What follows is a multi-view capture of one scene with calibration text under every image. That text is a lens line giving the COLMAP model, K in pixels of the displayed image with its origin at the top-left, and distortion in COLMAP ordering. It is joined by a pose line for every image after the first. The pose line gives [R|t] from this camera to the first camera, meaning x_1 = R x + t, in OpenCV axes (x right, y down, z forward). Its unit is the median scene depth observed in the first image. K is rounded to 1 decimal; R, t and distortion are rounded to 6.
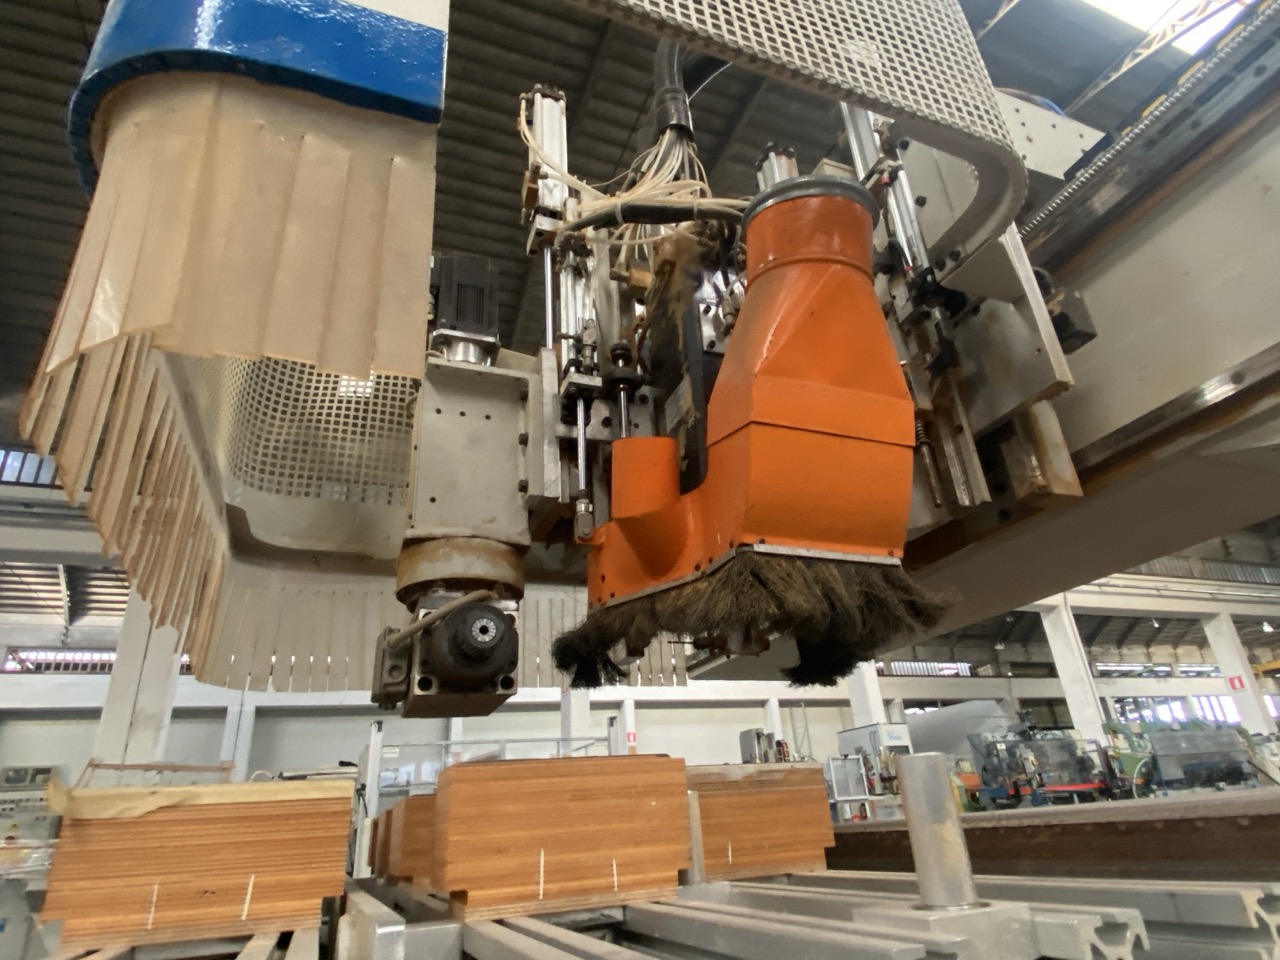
lens RADIAL K [[722.1, 0, 645.8], [0, 722.1, 486.4], [0, 0, 1]] dist [0.028737, -0.027428]
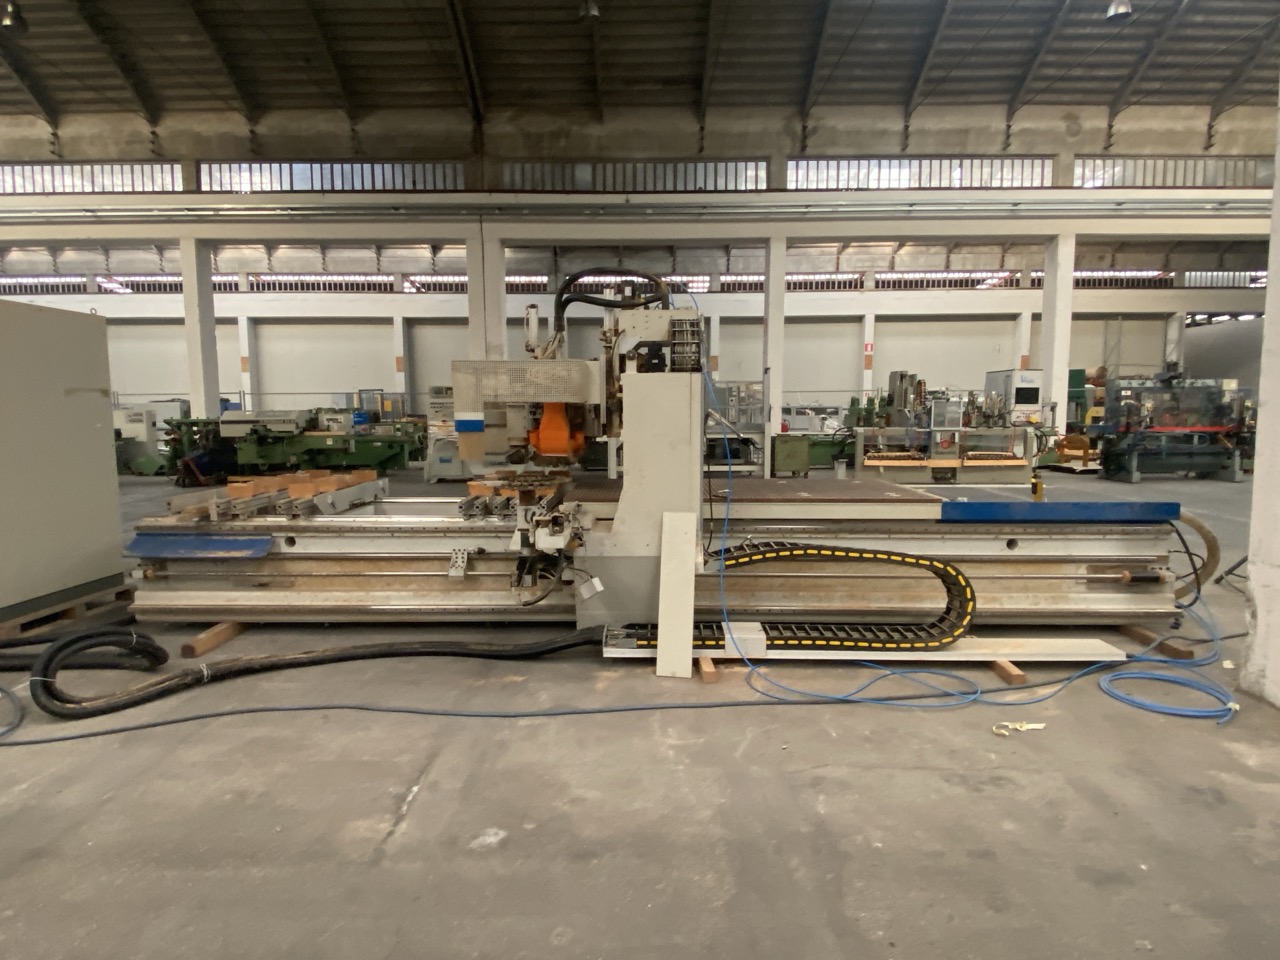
lens RADIAL K [[722.1, 0, 645.8], [0, 722.1, 486.4], [0, 0, 1]] dist [0.028737, -0.027428]
pose [[0.925529, 0.106304, -0.363450, 0.225778], [0.103390, 0.852383, 0.512595, -0.195139], [0.364290, -0.511998, 0.777914, -0.263856]]
